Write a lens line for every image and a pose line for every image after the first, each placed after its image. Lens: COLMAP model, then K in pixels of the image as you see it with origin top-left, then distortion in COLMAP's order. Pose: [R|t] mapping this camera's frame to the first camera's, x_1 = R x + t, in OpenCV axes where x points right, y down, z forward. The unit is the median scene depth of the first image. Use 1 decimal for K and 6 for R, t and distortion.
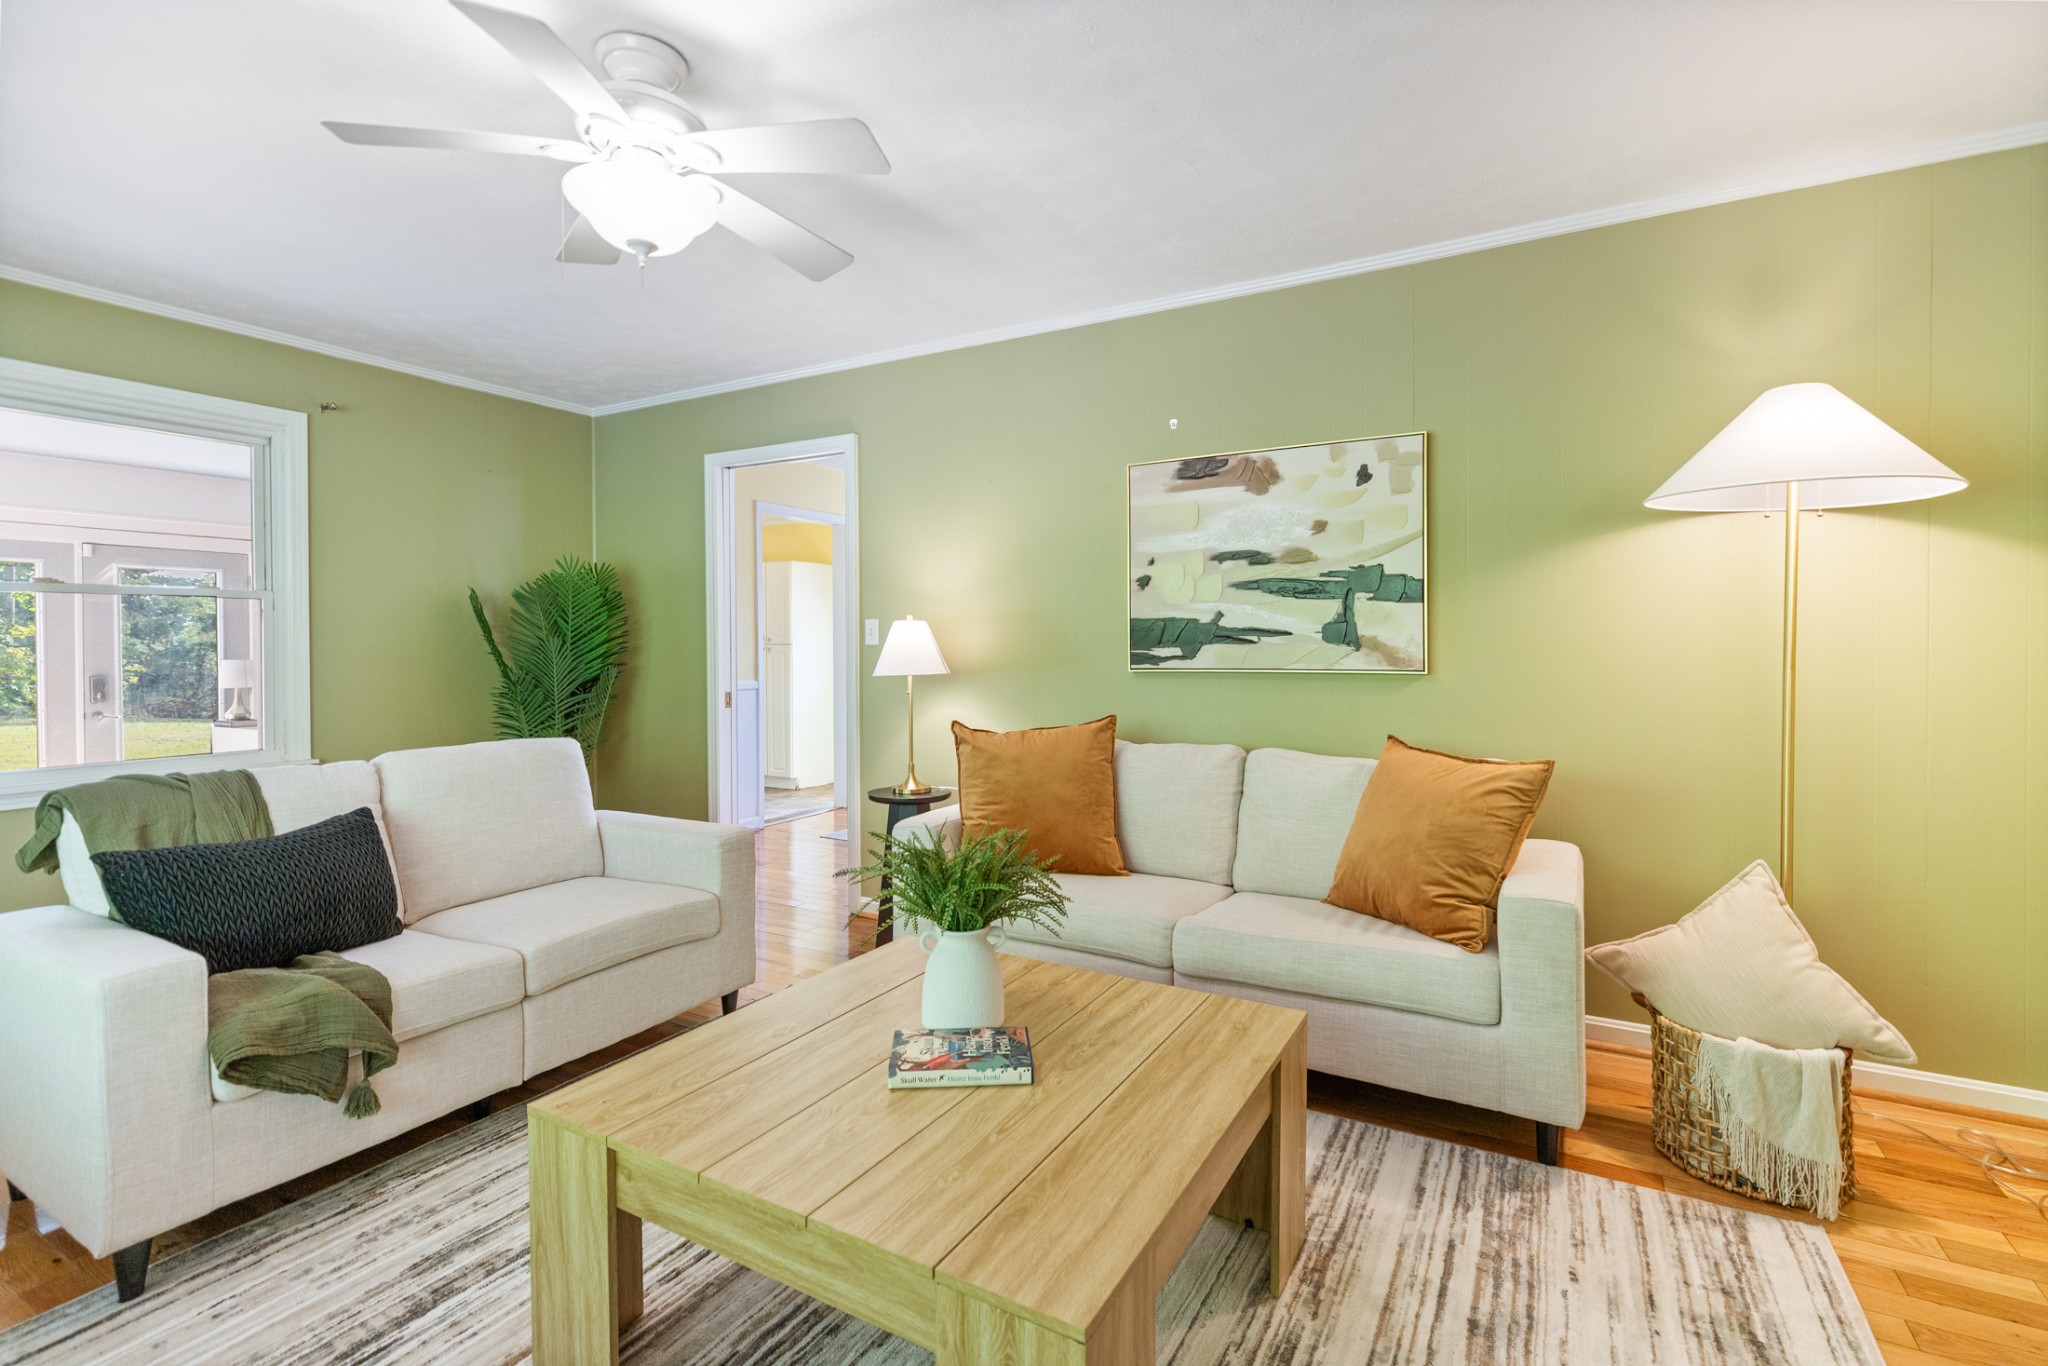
lens RADIAL K [[927.4, 0, 1026.2], [0, 927.4, 666.0], [0, 0, 1]] dist [0.003681, 0.000473]
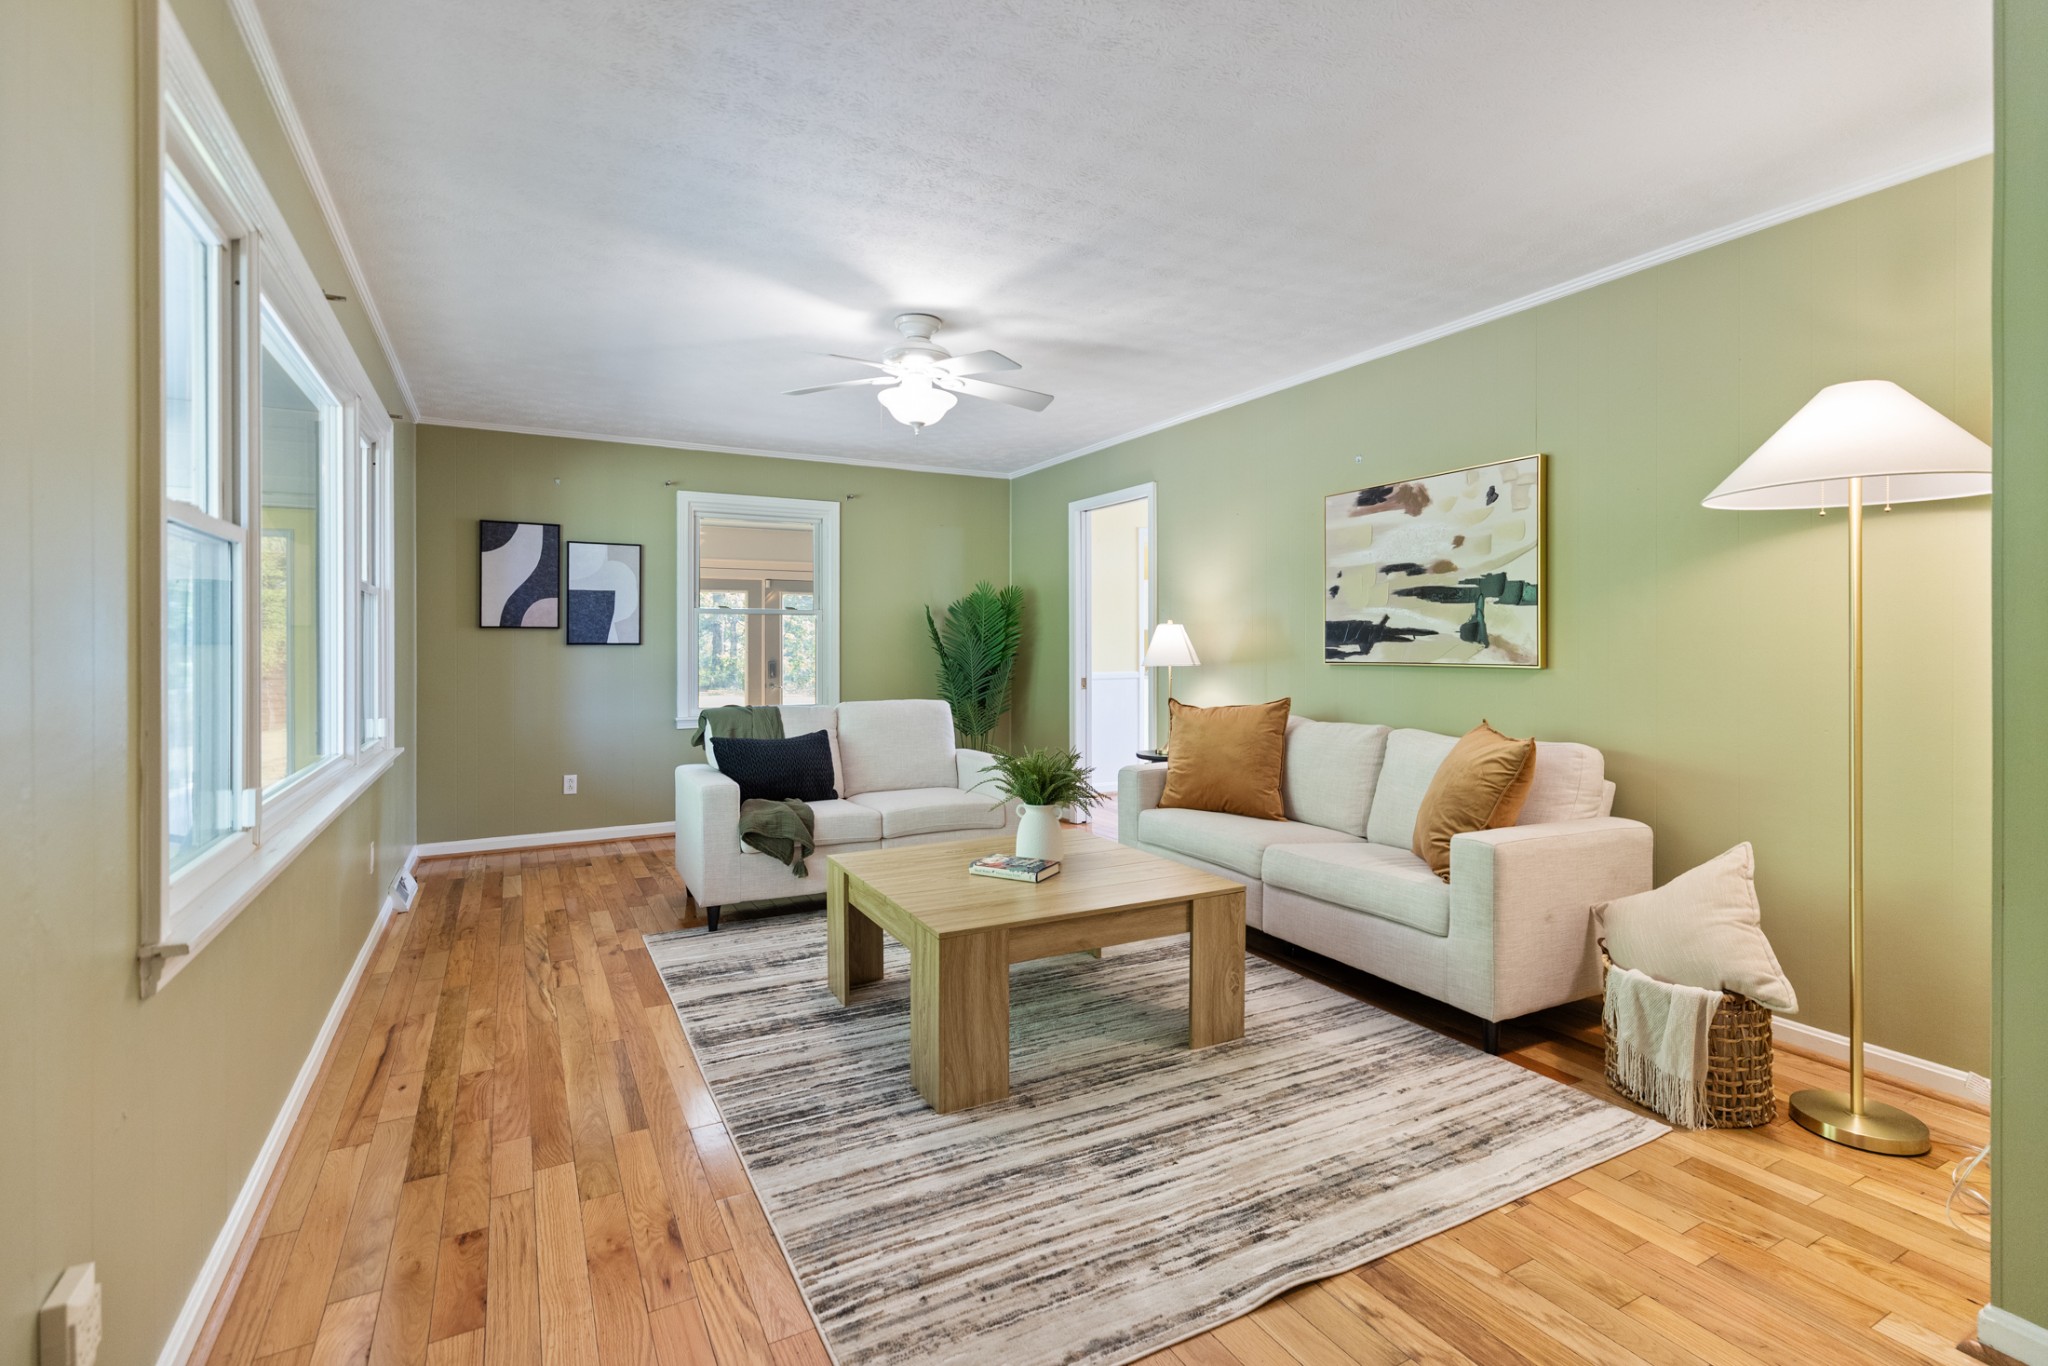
lens RADIAL K [[927.4, 0, 1022.5], [0, 927.4, 668.6], [0, 0, 1]] dist [0.003681, 0.000473]
pose [[0.848331, 0.015864, -0.529229, 0.495224], [-0.014037, 0.999874, 0.007472, 0.009312], [0.529280, 0.001090, 0.848446, -0.295096]]
